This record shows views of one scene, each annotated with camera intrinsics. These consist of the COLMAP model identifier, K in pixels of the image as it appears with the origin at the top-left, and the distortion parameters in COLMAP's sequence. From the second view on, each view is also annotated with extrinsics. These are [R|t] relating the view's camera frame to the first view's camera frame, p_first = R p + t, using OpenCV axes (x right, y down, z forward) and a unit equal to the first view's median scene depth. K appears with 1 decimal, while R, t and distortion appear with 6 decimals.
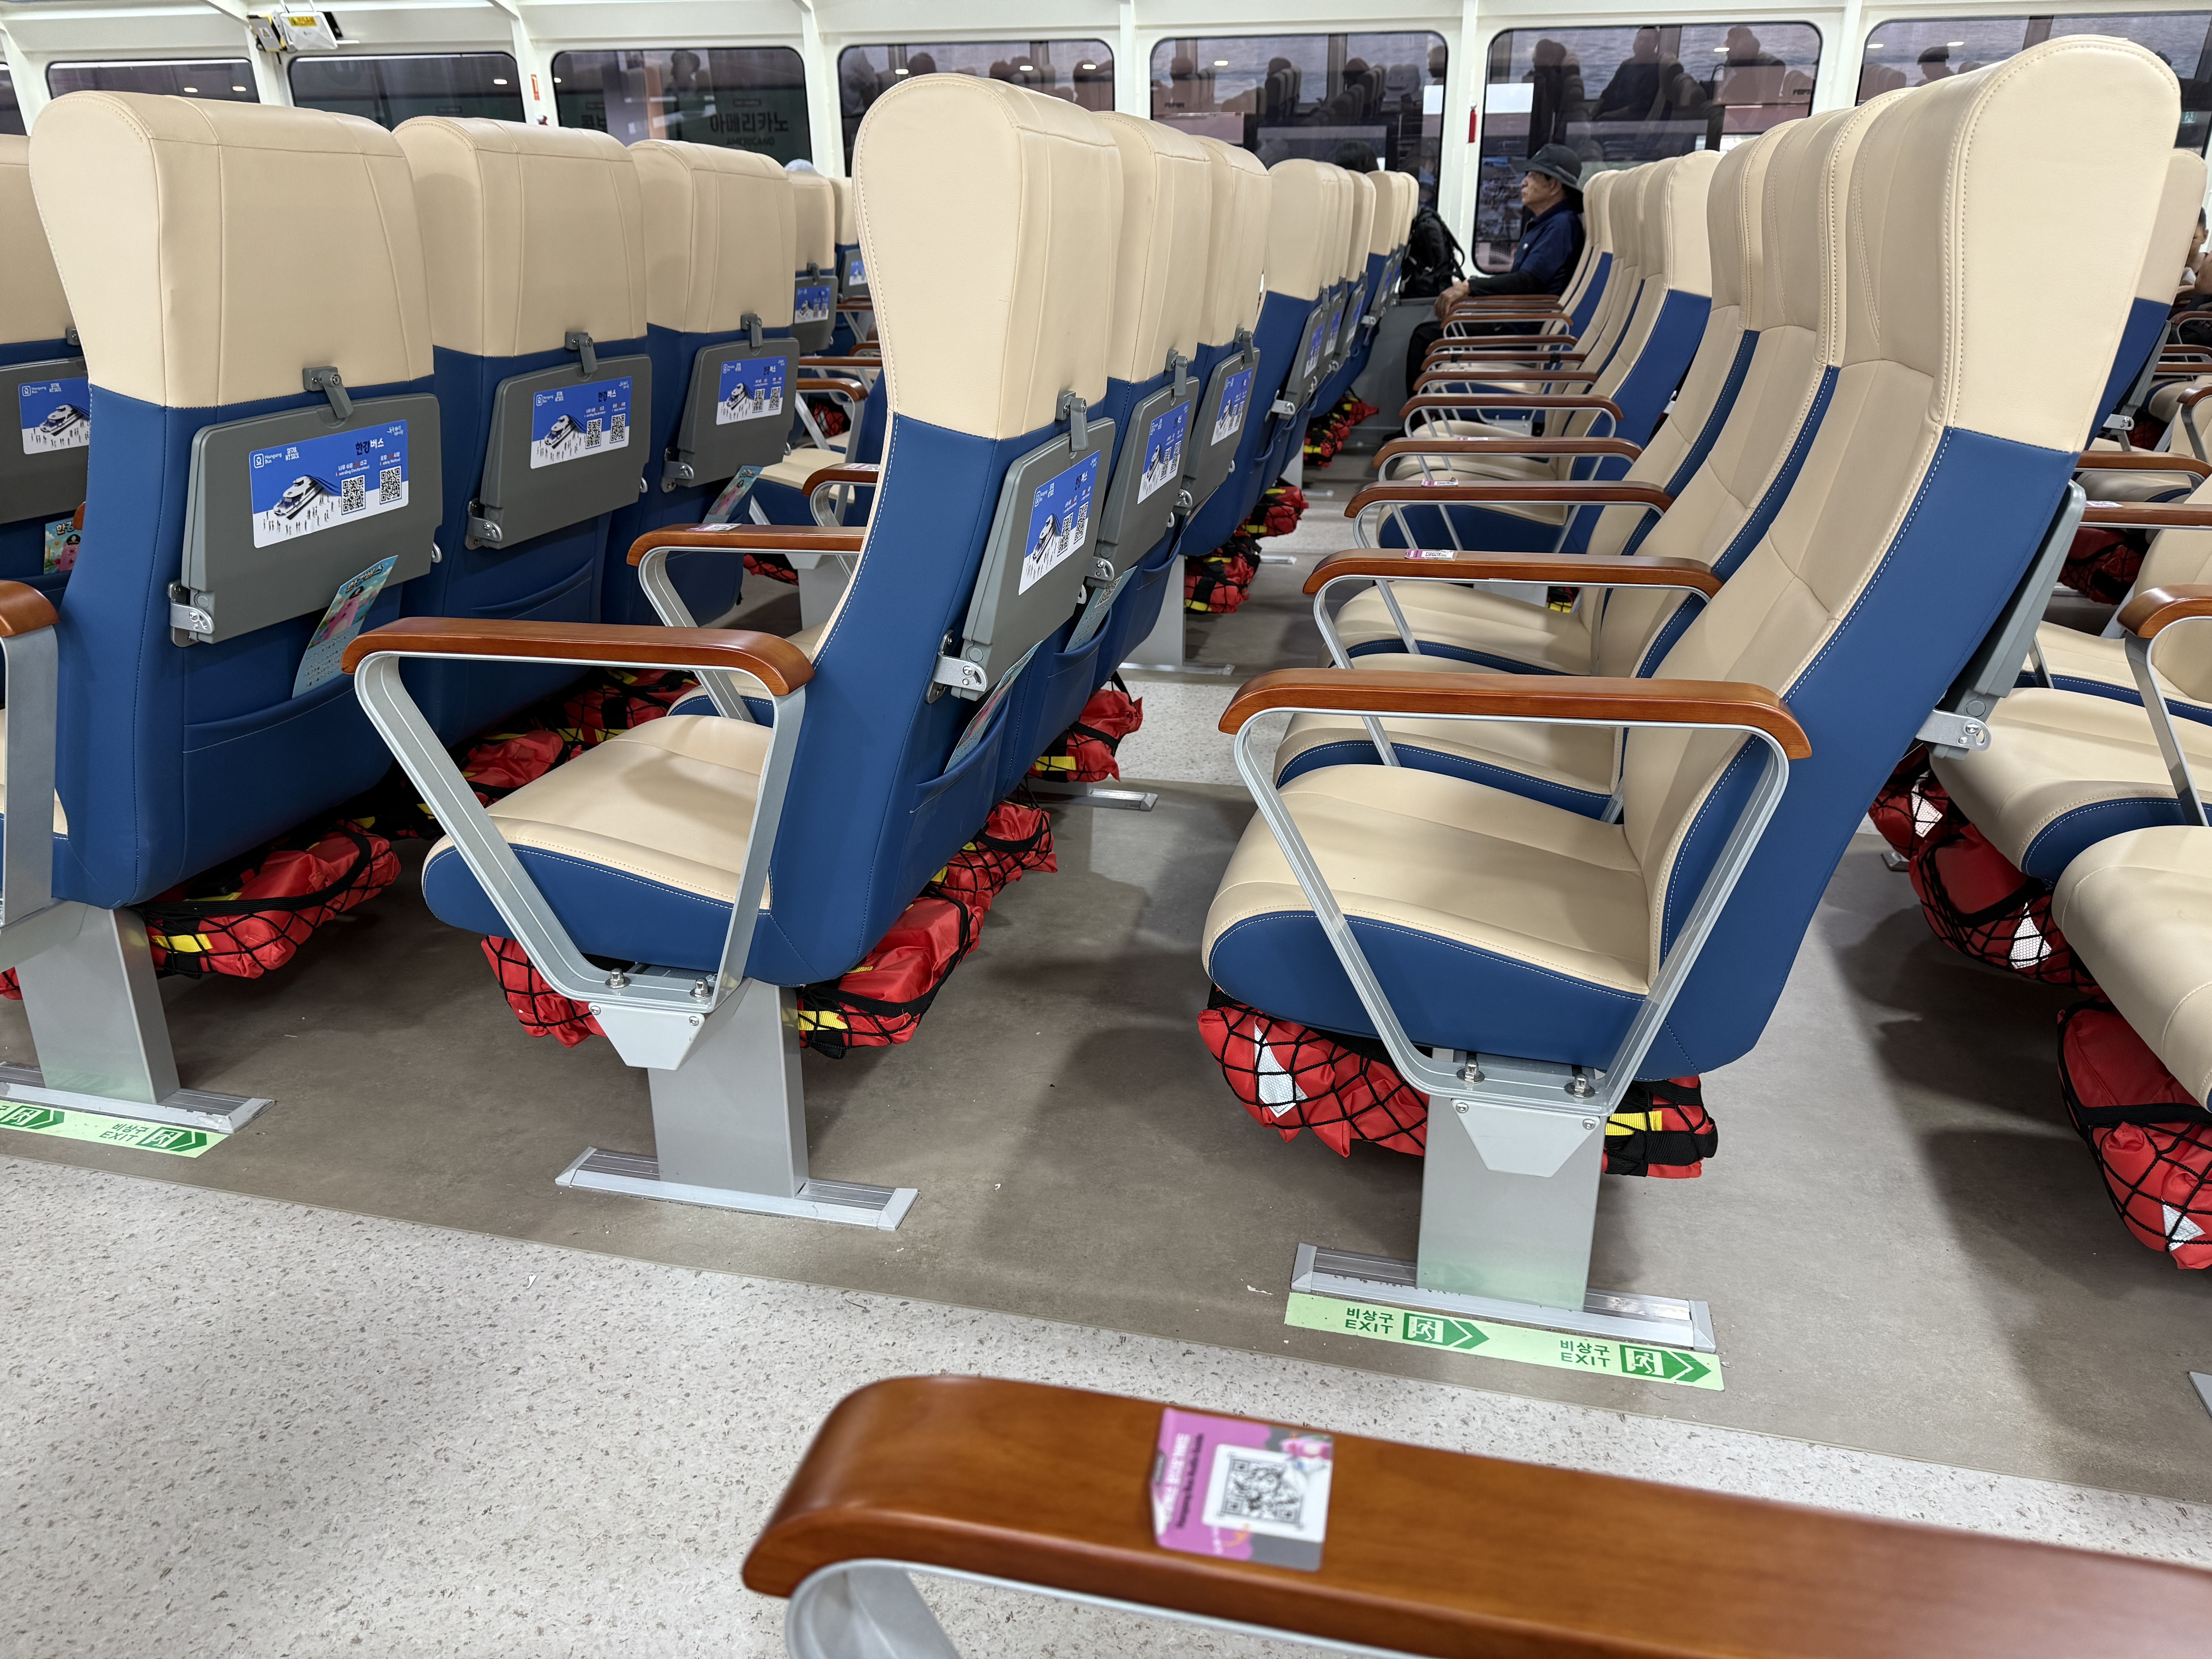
lens RADIAL K [[1573.8, 0, 1120.8], [0, 1573.8, 834.4], [0, 0, 1]] dist [0.001848, -0.003326]
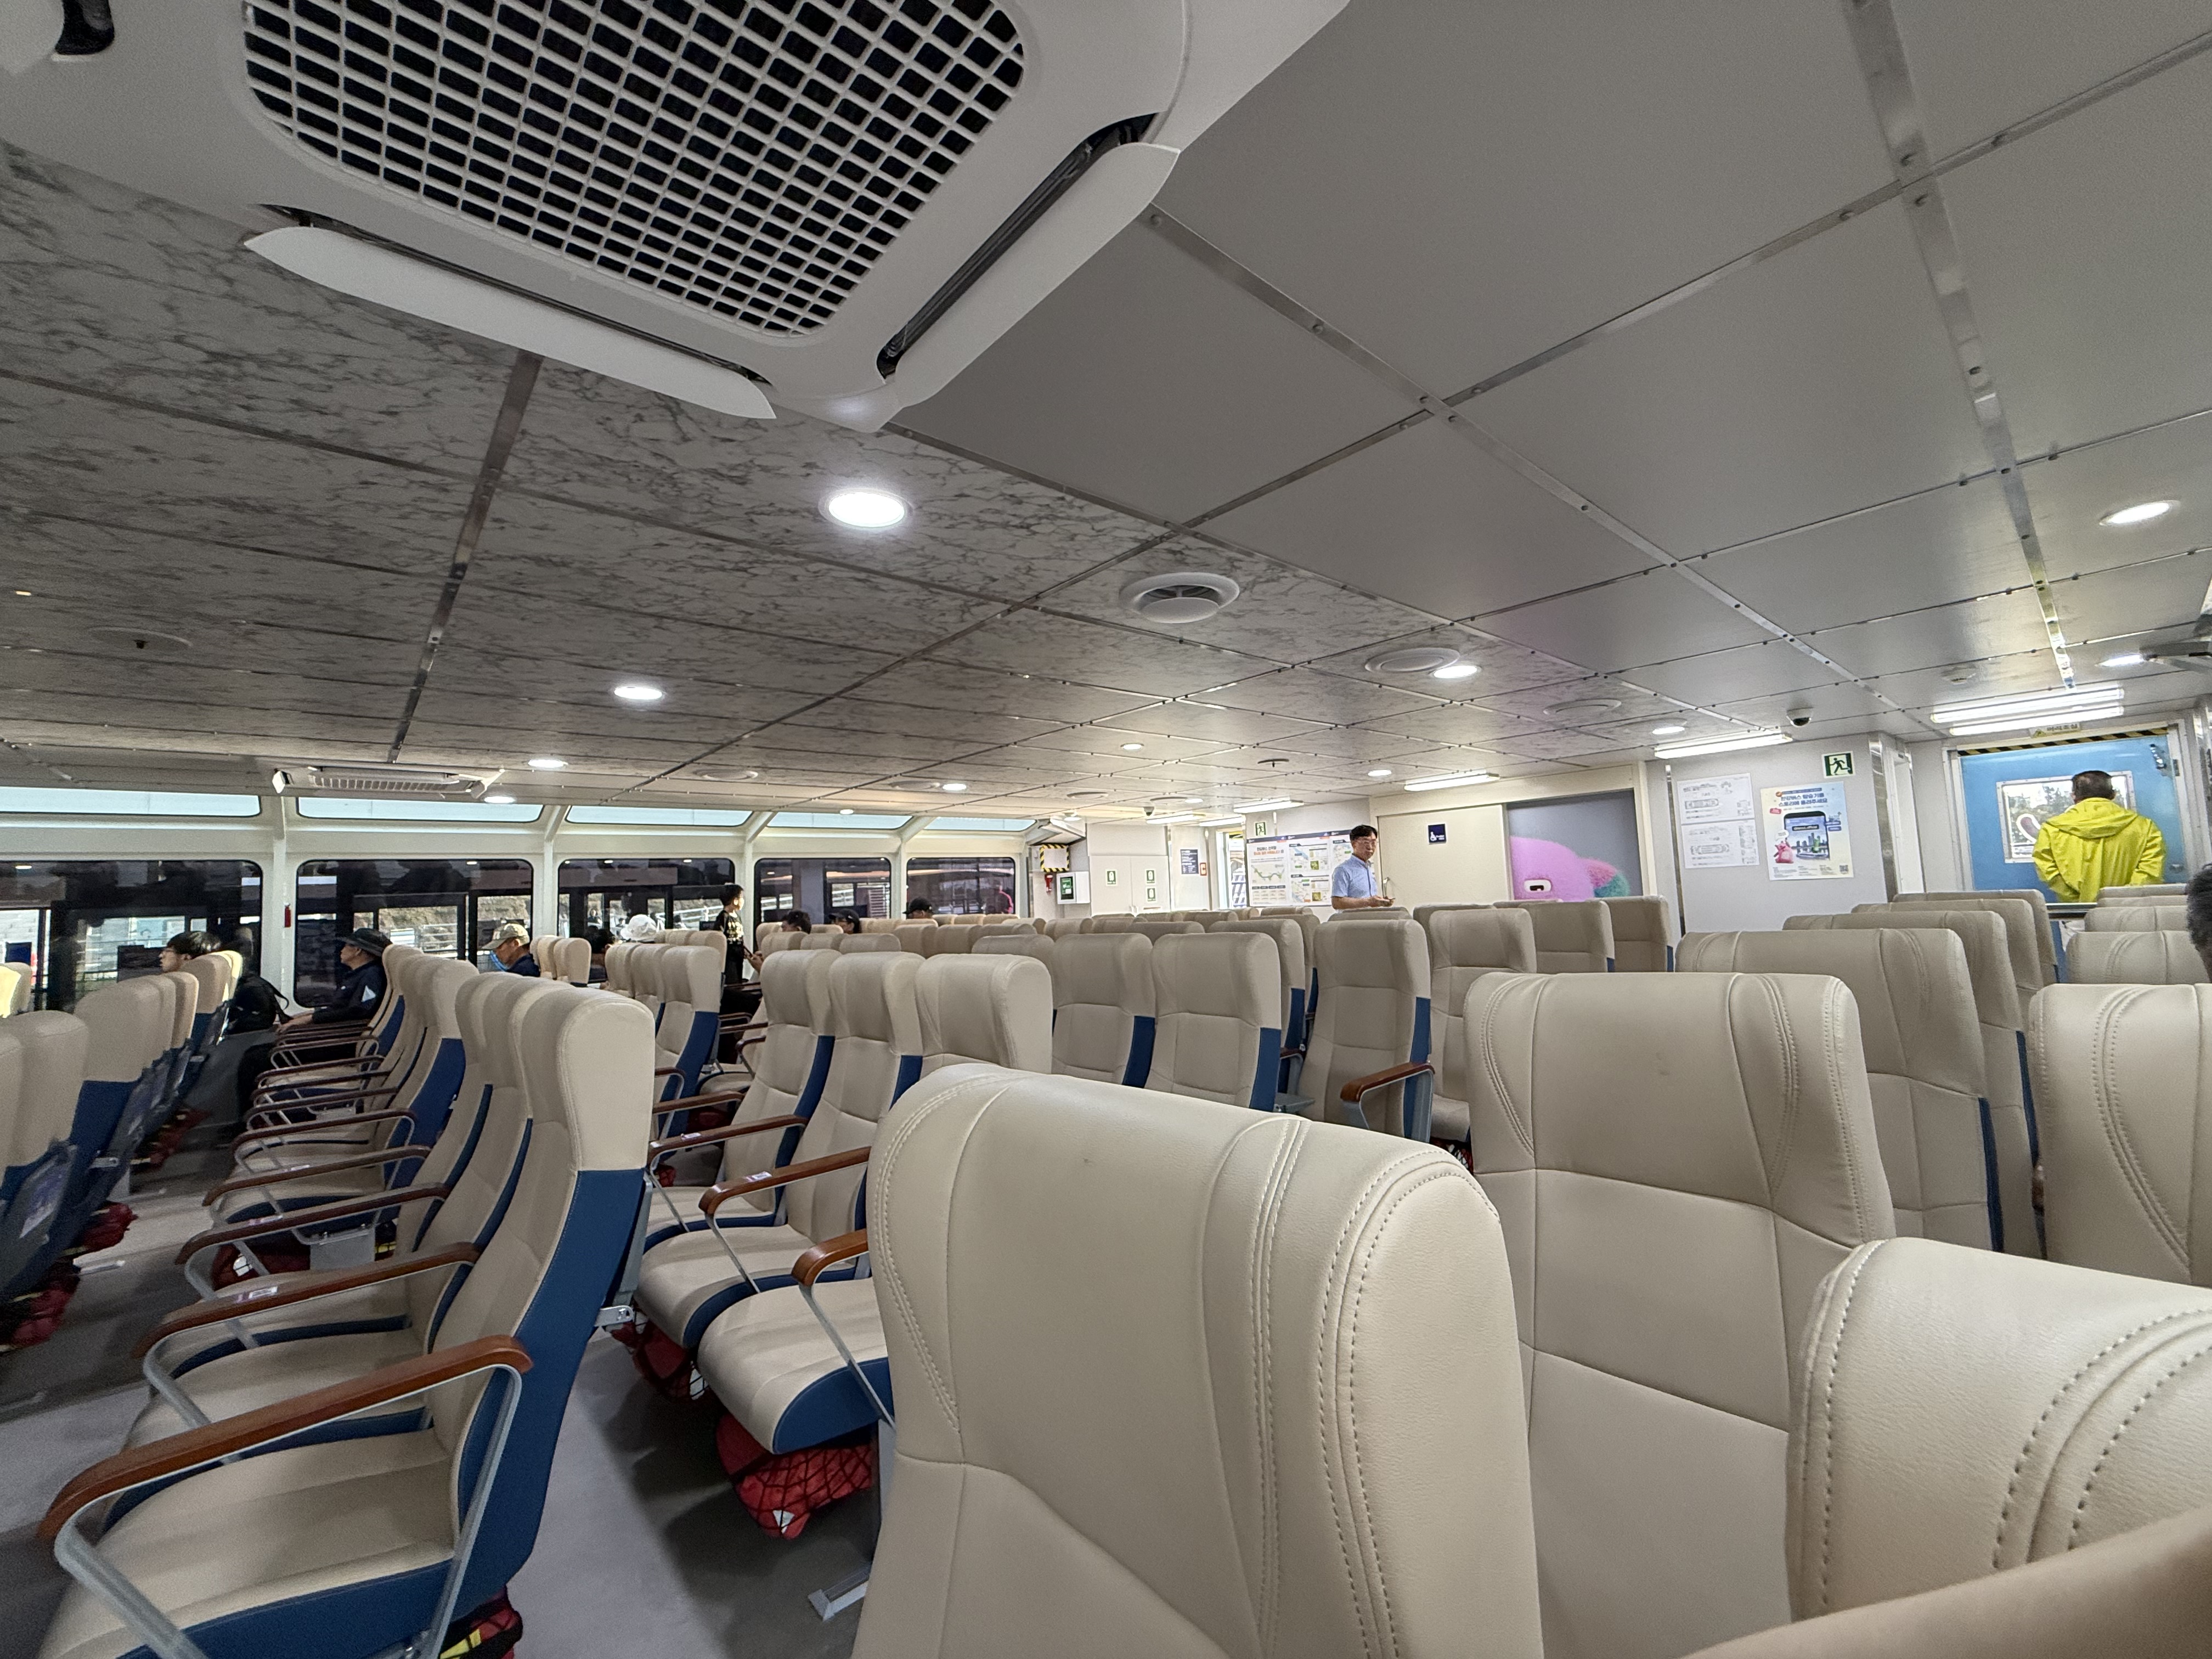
lens RADIAL K [[877.4, 0, 1090.0], [0, 877.4, 842.7], [0, 0, 1]] dist [-0.001764, 0.001132]
pose [[0.590822, 0.027904, 0.806319, -0.013886], [0.339893, 0.897778, -0.280122, -0.049891], [-0.731712, 0.439564, 0.520942, -0.158239]]
